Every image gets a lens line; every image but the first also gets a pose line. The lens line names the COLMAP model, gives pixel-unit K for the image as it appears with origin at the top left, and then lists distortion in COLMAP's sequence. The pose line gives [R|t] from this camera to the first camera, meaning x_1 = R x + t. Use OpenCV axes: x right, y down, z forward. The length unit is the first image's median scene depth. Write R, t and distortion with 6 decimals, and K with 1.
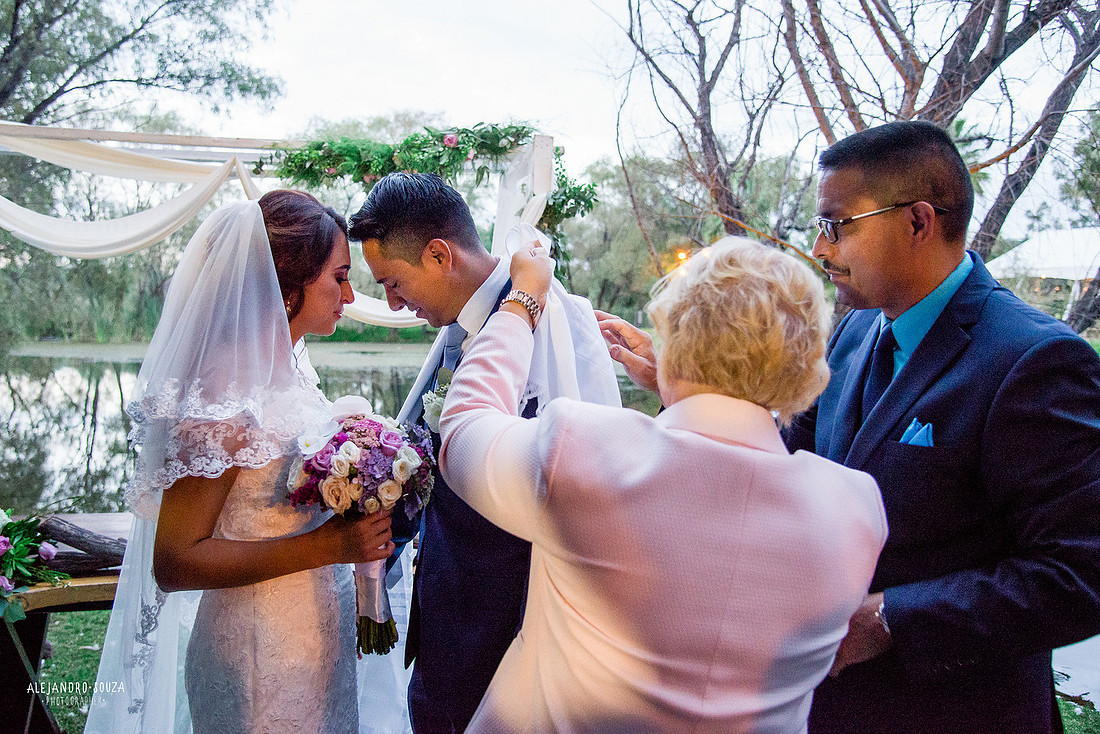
lens RADIAL K [[952.2, 0, 549.8], [0, 952.2, 366.7], [0, 0, 1]] dist [0.000287, 0.000128]
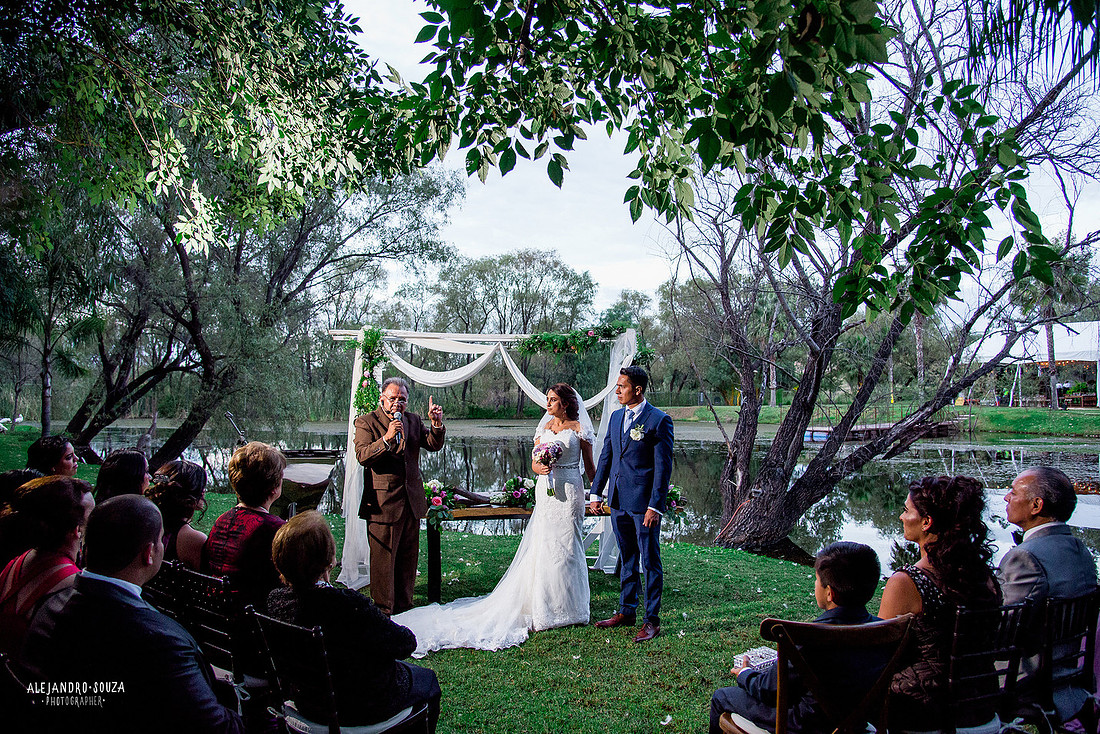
lens RADIAL K [[759.8, 0, 549.9], [0, 759.8, 367.3], [0, 0, 1]] dist [-0.001399, -0.000070]
pose [[0.993567, -0.025284, -0.110391, -0.000187], [0.015208, 0.995718, -0.091180, 0.004027], [0.112224, 0.088915, 0.989697, -0.244795]]
